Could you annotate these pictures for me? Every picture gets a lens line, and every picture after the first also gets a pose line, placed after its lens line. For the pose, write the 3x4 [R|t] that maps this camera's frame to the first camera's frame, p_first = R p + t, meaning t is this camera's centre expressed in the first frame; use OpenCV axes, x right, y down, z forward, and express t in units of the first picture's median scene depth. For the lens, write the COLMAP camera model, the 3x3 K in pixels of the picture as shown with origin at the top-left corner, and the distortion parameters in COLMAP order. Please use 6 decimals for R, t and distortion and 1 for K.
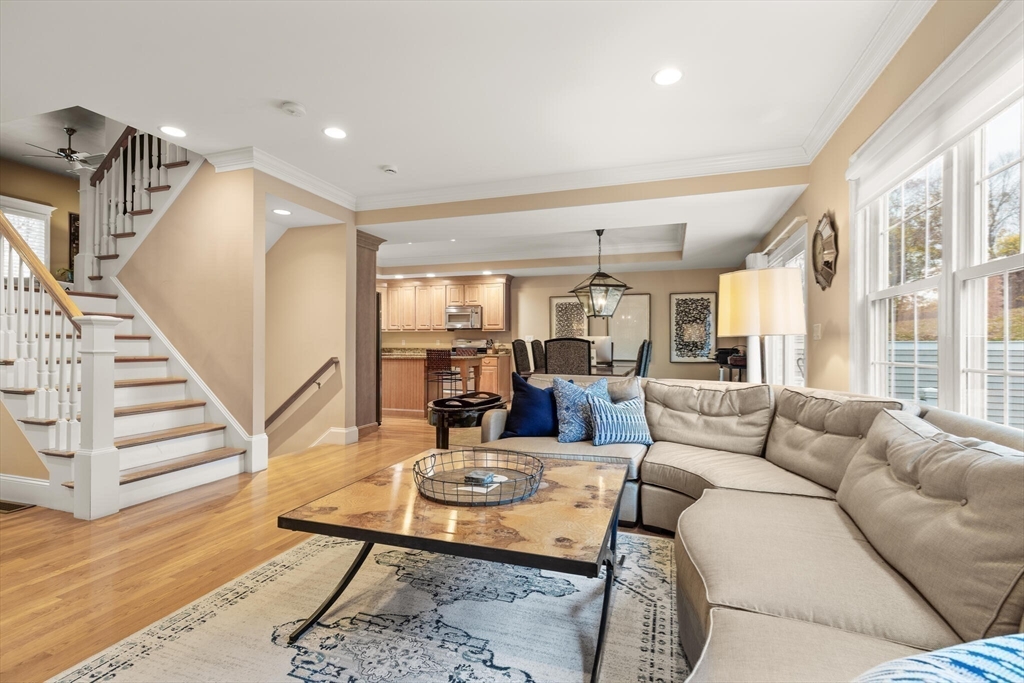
lens RADIAL K [[461.5, 0, 515.3], [0, 461.5, 341.1], [0, 0, 1]] dist [0.000050, -0.000080]
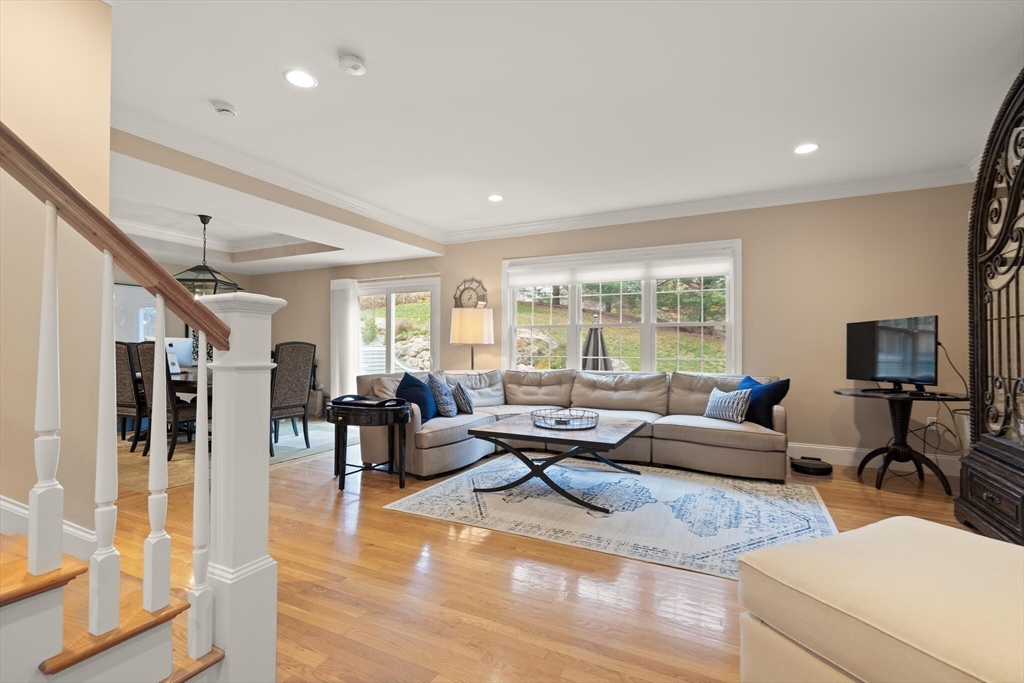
lens RADIAL K [[461.5, 0, 518.0], [0, 461.5, 345.0], [0, 0, 1]] dist [0.000050, -0.000080]
pose [[0.144101, 0.003898, 0.989555, -1.401444], [-0.011476, 0.999932, -0.002268, -0.003737], [-0.989496, -0.011029, 0.144136, 0.654238]]
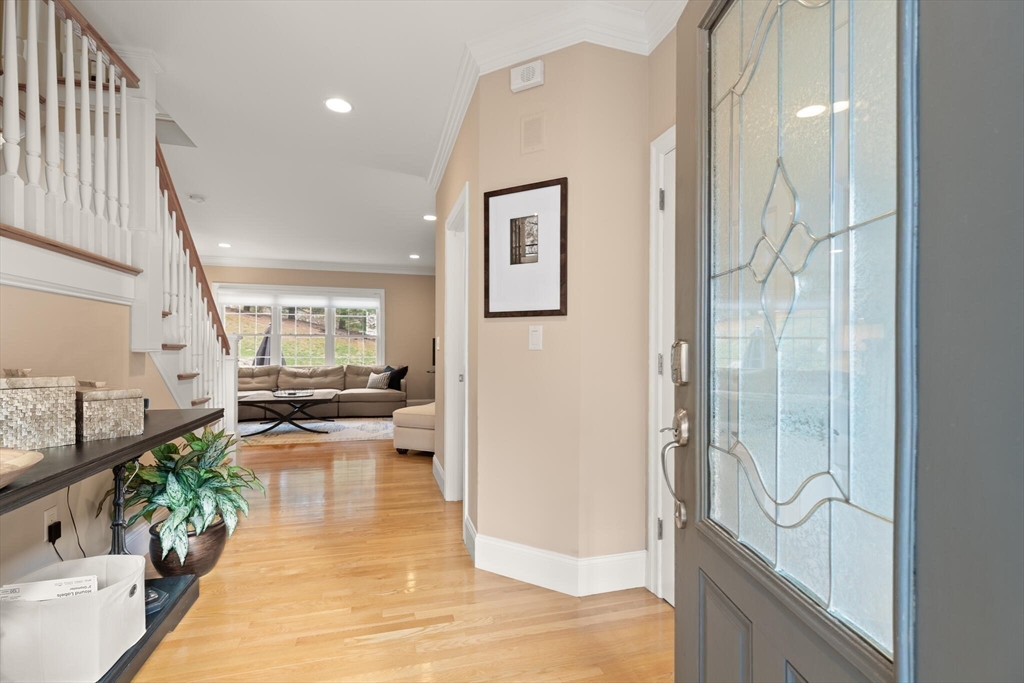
lens RADIAL K [[461.5, 0, 511.2], [0, 461.5, 346.0], [0, 0, 1]] dist [0.000050, -0.000080]
pose [[-0.566121, -0.007355, 0.824289, -2.605832], [-0.014112, 0.999900, -0.000771, -0.044493], [-0.824201, -0.012069, -0.566168, 1.128008]]
